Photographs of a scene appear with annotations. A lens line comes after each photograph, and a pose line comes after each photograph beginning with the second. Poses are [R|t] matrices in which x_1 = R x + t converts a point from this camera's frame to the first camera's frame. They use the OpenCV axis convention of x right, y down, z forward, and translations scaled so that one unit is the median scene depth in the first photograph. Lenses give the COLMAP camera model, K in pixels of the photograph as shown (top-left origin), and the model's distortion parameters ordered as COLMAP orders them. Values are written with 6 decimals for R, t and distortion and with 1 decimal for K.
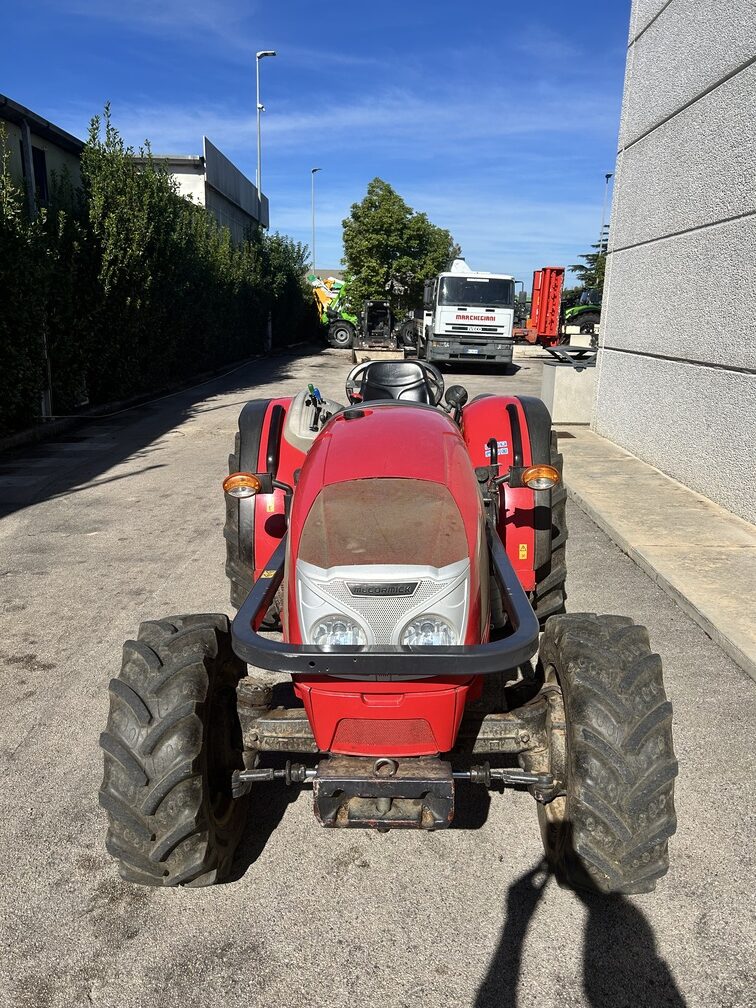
lens RADIAL K [[754.2, 0, 378.0], [0, 754.2, 504.0], [0, 0, 1]] dist [0.058149, -0.065358]
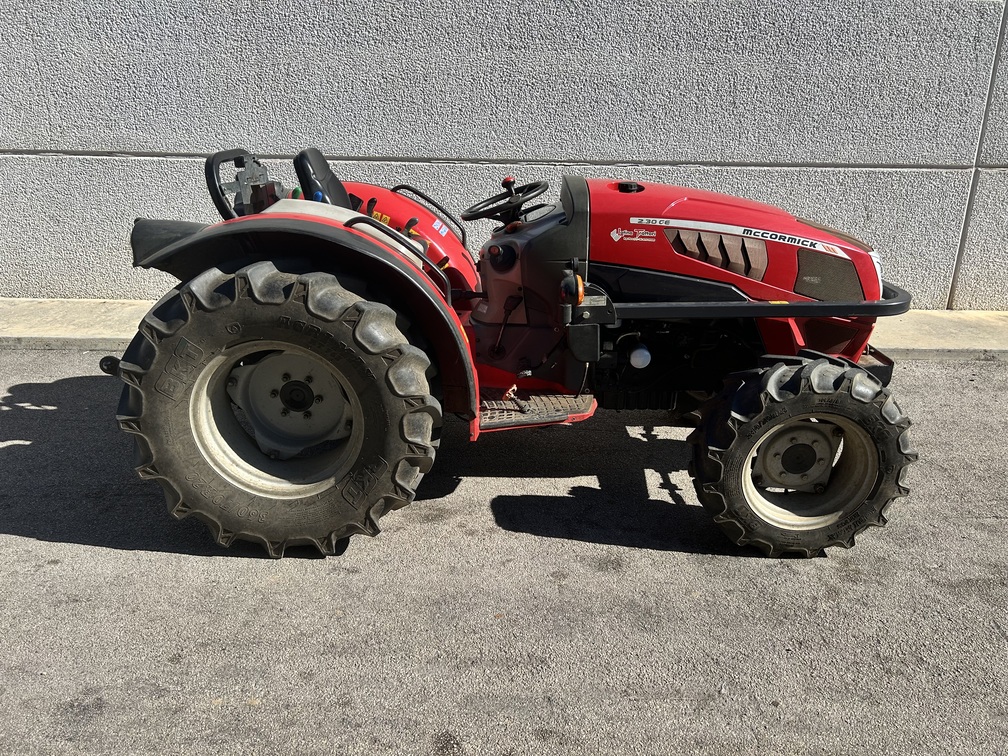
lens RADIAL K [[754.2, 0, 502.0], [0, 754.2, 370.5], [0, 0, 1]] dist [0.058149, -0.065358]
pose [[-0.015395, -0.324797, 0.945659, -0.375497], [0.228250, 0.919657, 0.319582, -0.085711], [-0.973481, 0.220766, 0.059977, 0.375568]]
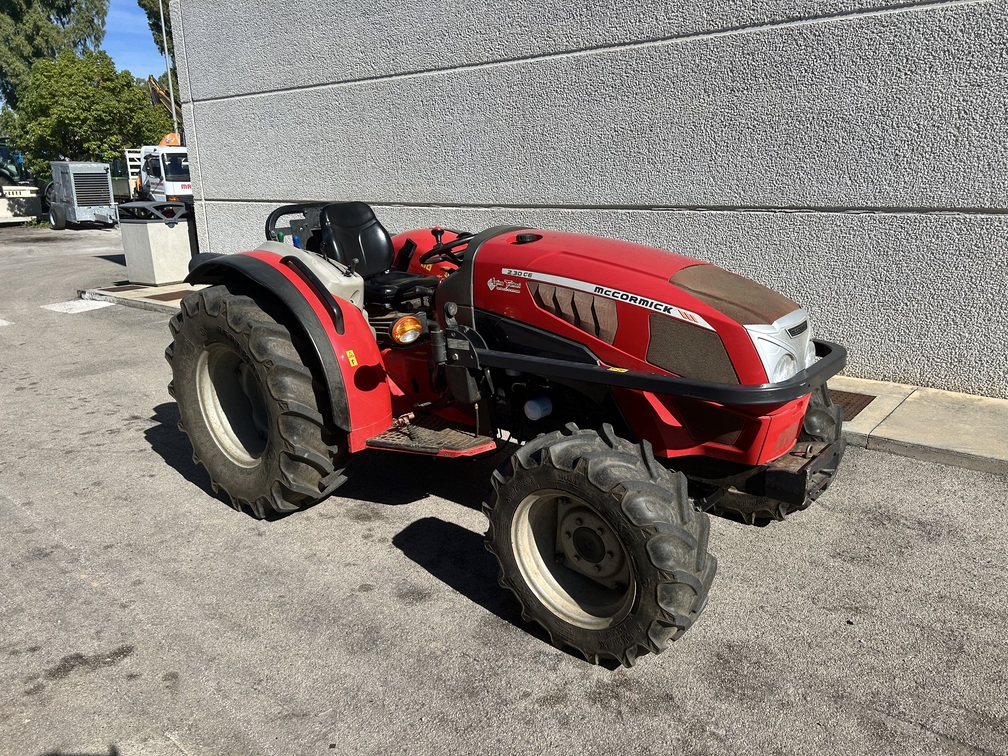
lens RADIAL K [[754.2, 0, 502.0], [0, 754.2, 370.5], [0, 0, 1]] dist [0.058149, -0.065358]
pose [[0.623367, -0.228362, 0.747840, -0.300460], [0.220954, 0.968869, 0.111678, -0.019796], [-0.750062, 0.095622, 0.654418, 0.101675]]
